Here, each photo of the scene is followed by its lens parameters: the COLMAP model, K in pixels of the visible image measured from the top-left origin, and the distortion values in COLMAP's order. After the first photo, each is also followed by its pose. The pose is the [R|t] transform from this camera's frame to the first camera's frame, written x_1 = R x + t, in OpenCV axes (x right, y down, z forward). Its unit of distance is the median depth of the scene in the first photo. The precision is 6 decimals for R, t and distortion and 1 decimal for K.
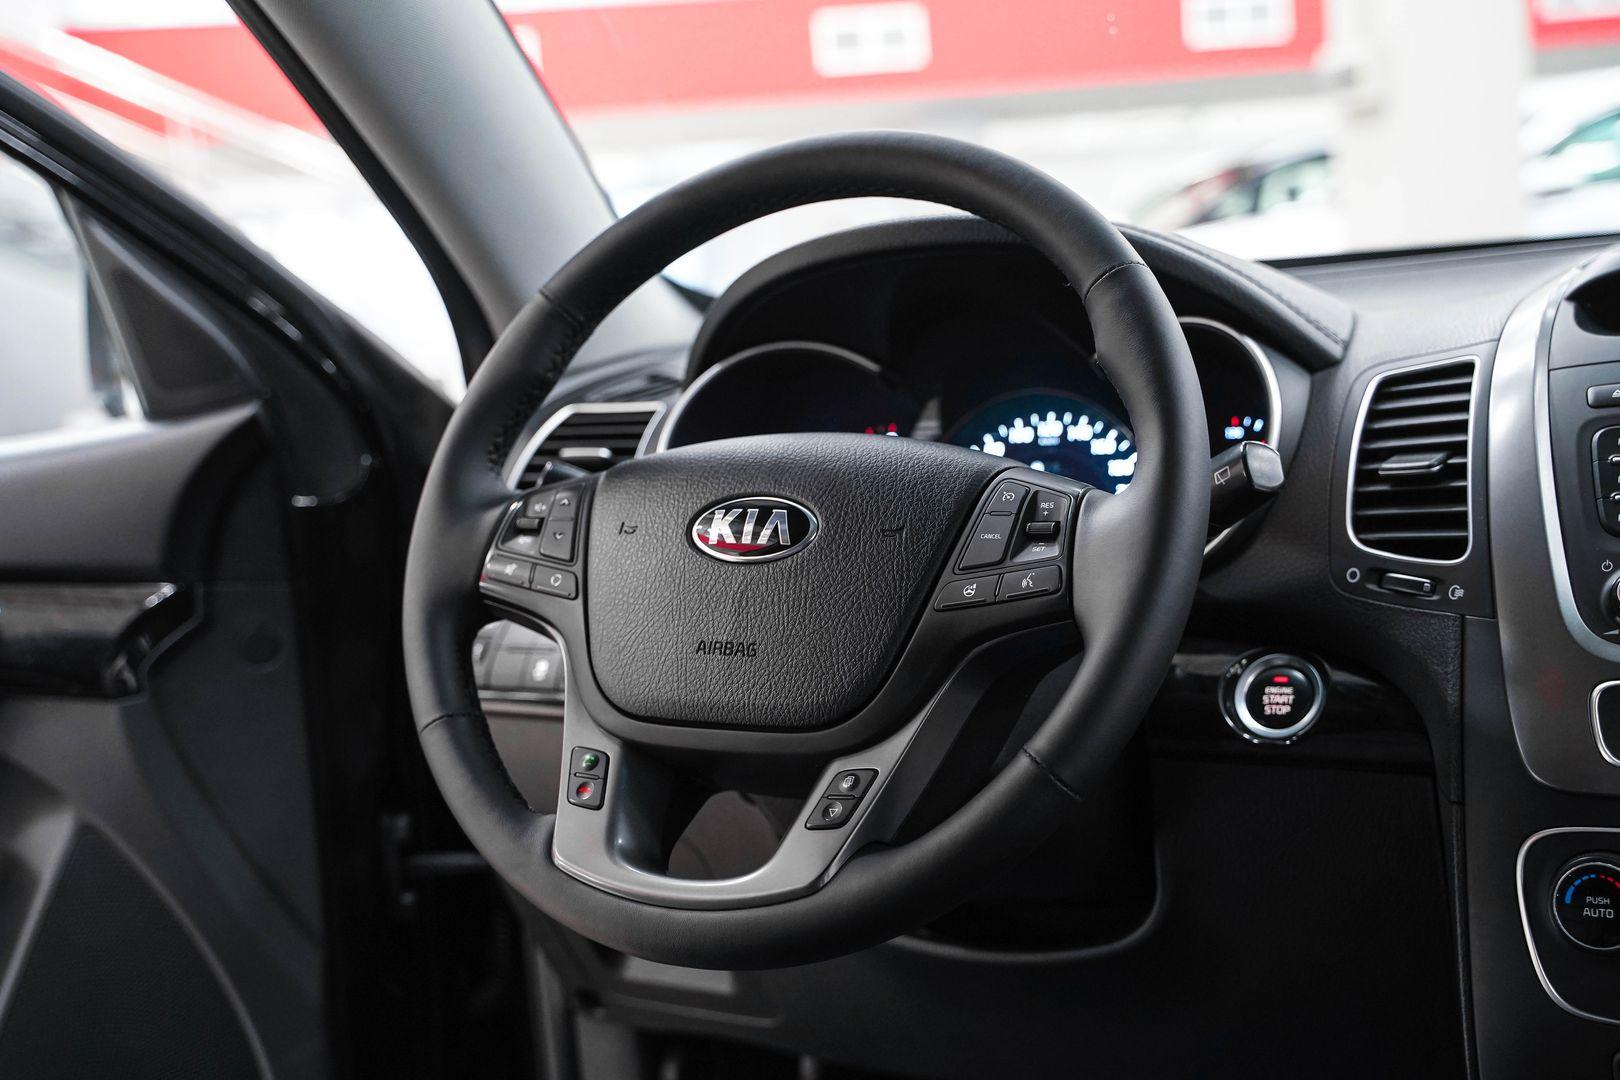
lens RADIAL K [[2092.5, 0, 767.5], [0, 2092.5, 536.7], [0, 0, 1]] dist [0.003075, 0.094685]
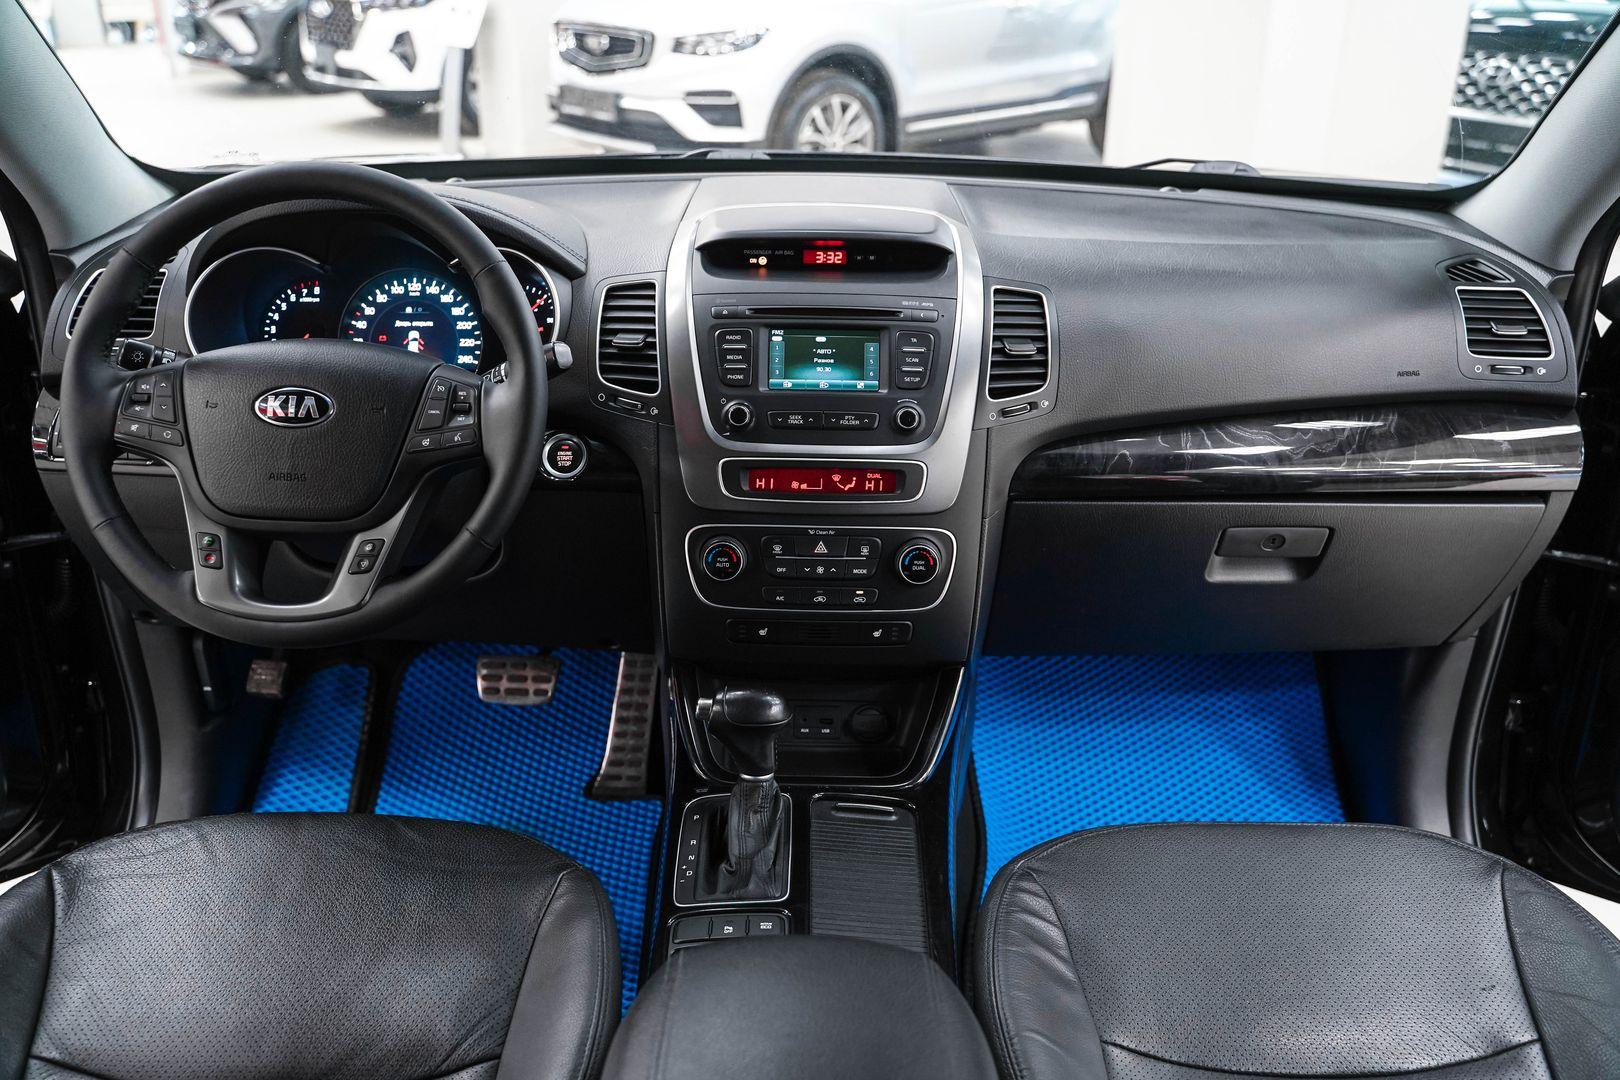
lens RADIAL K [[1310.8, 0, 810.0], [0, 1310.8, 540.0], [0, 0, 1]] dist [-0.115797, 0.089394]
pose [[0.866597, -0.123771, 0.483415, -0.163865], [-0.023163, 0.957730, 0.286735, -0.211987], [-0.498471, -0.259681, 0.827099, -0.156056]]
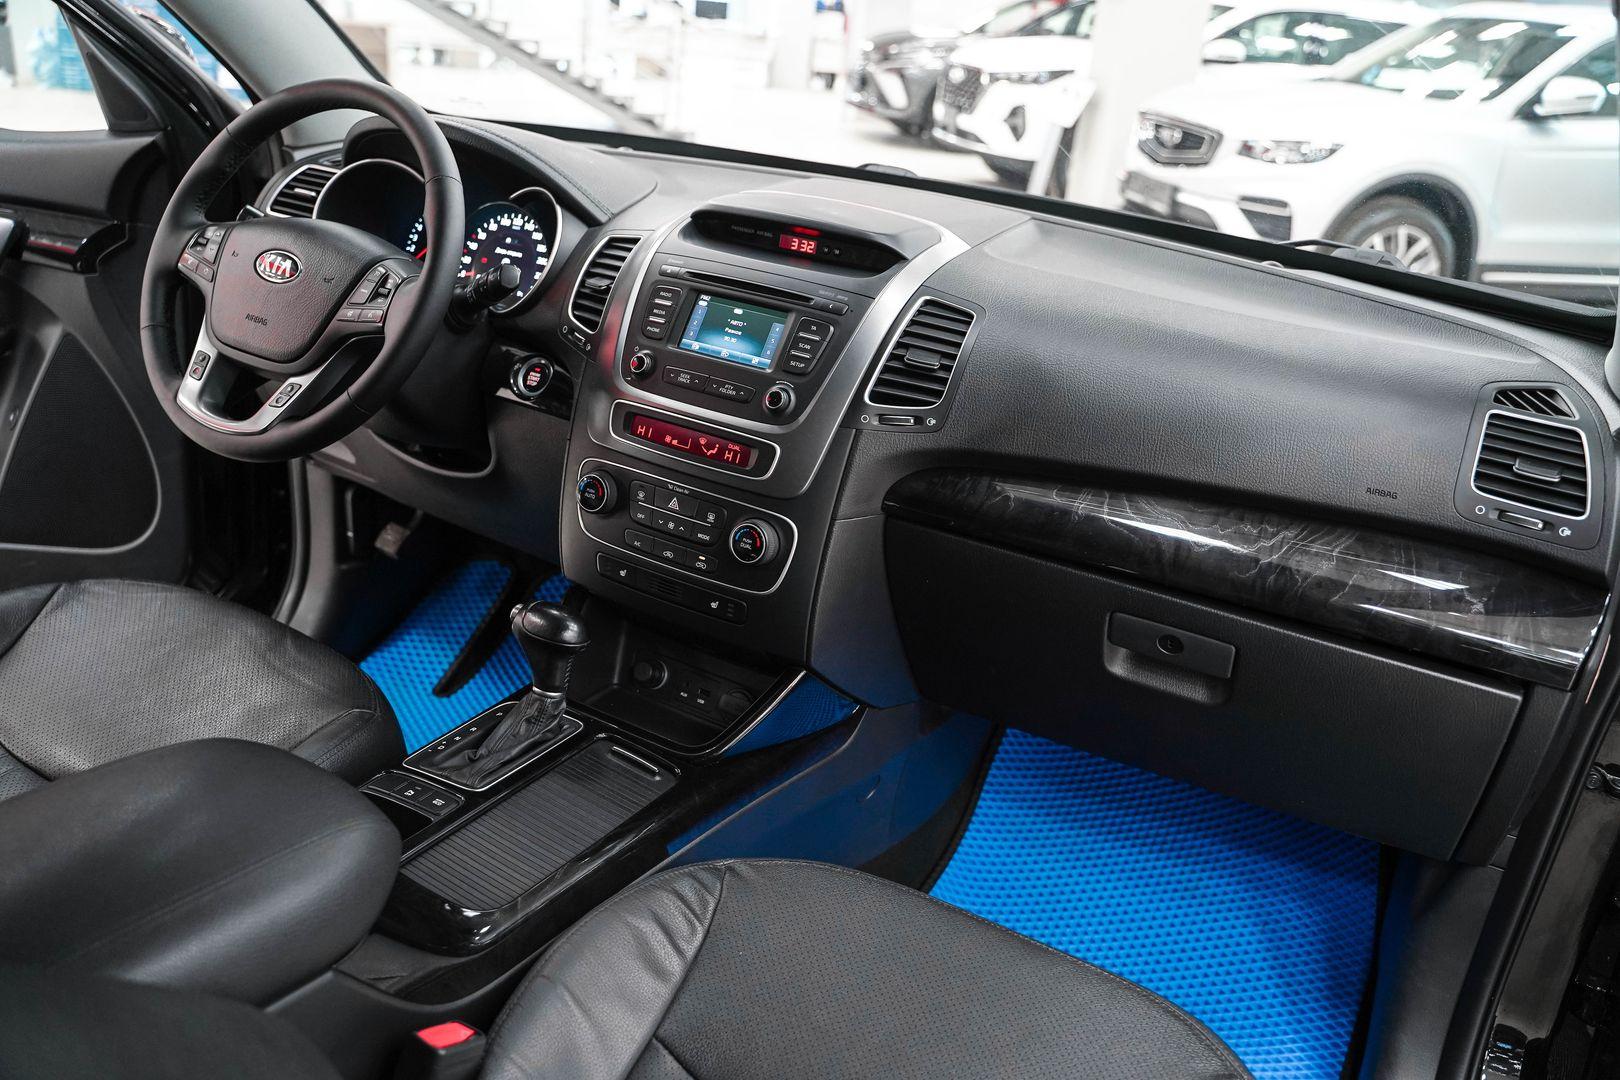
lens RADIAL K [[1302.3, 0, 809.7], [0, 1302.3, 545.0], [0, 0, 1]] dist [-0.125420, 0.106783]
pose [[0.983983, 0.161521, 0.075423, 0.467014], [-0.176053, 0.946928, 0.268947, -0.176390], [-0.027980, -0.277918, 0.960197, -0.362561]]
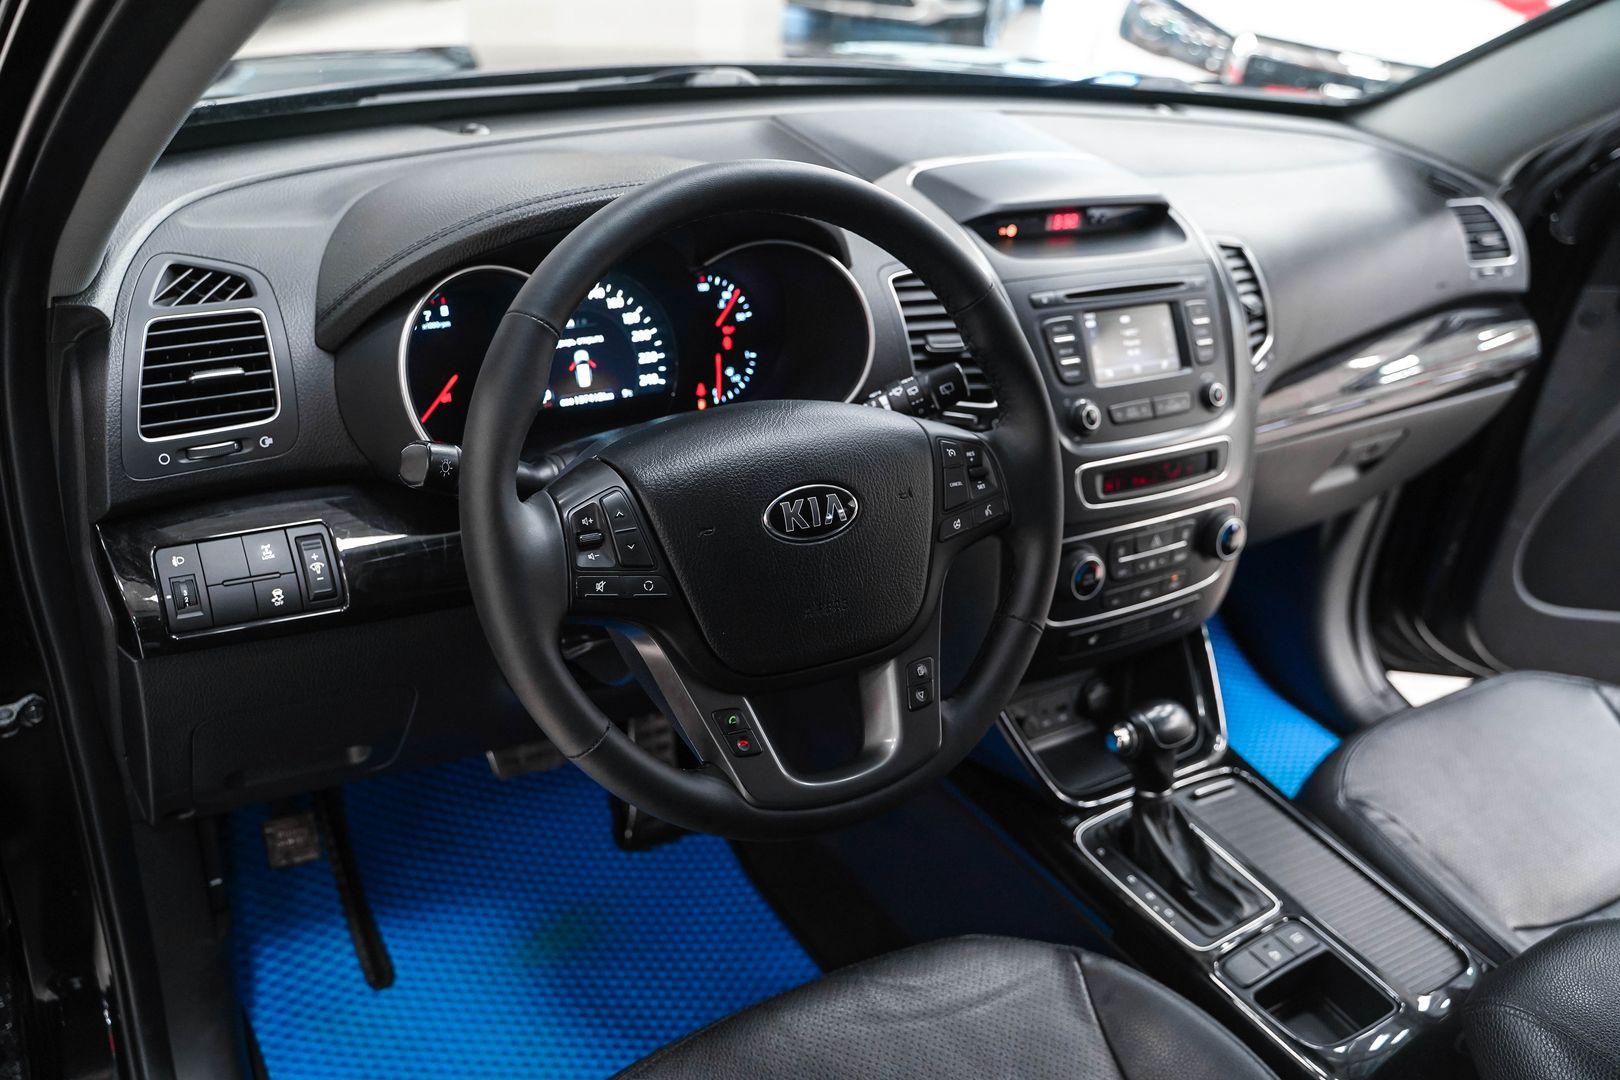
lens RADIAL K [[1342.8, 0, 800.0], [0, 1342.8, 541.1], [0, 0, 1]] dist [-0.122539, 0.120000]
pose [[0.465525, -0.324686, 0.823326, -0.677457], [-0.038830, 0.921886, 0.385510, -0.296712], [-0.884182, -0.211434, 0.416554, 0.625536]]
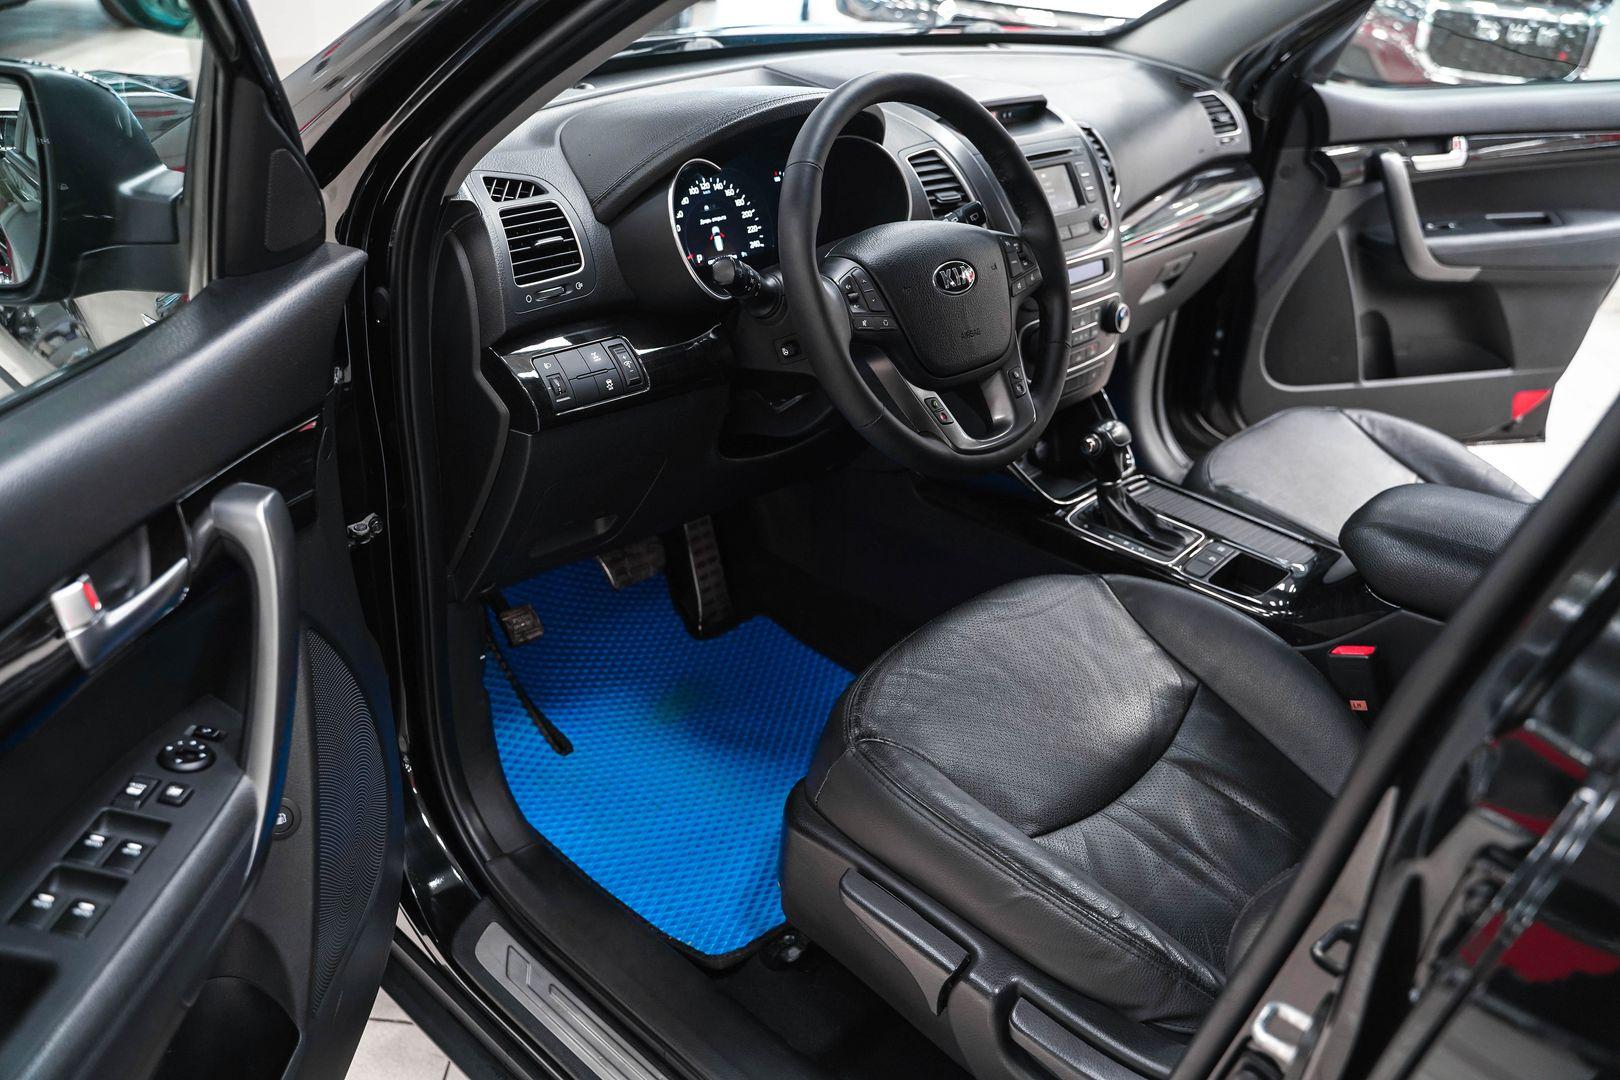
lens RADIAL K [[1310.8, 0, 810.0], [0, 1310.8, 540.0], [0, 0, 1]] dist [-0.115797, 0.089394]
pose [[0.216255, -0.388427, 0.895744, -1.296125], [0.022248, 0.919176, 0.393217, -0.275247], [-0.976083, -0.065107, 0.207419, 0.812193]]
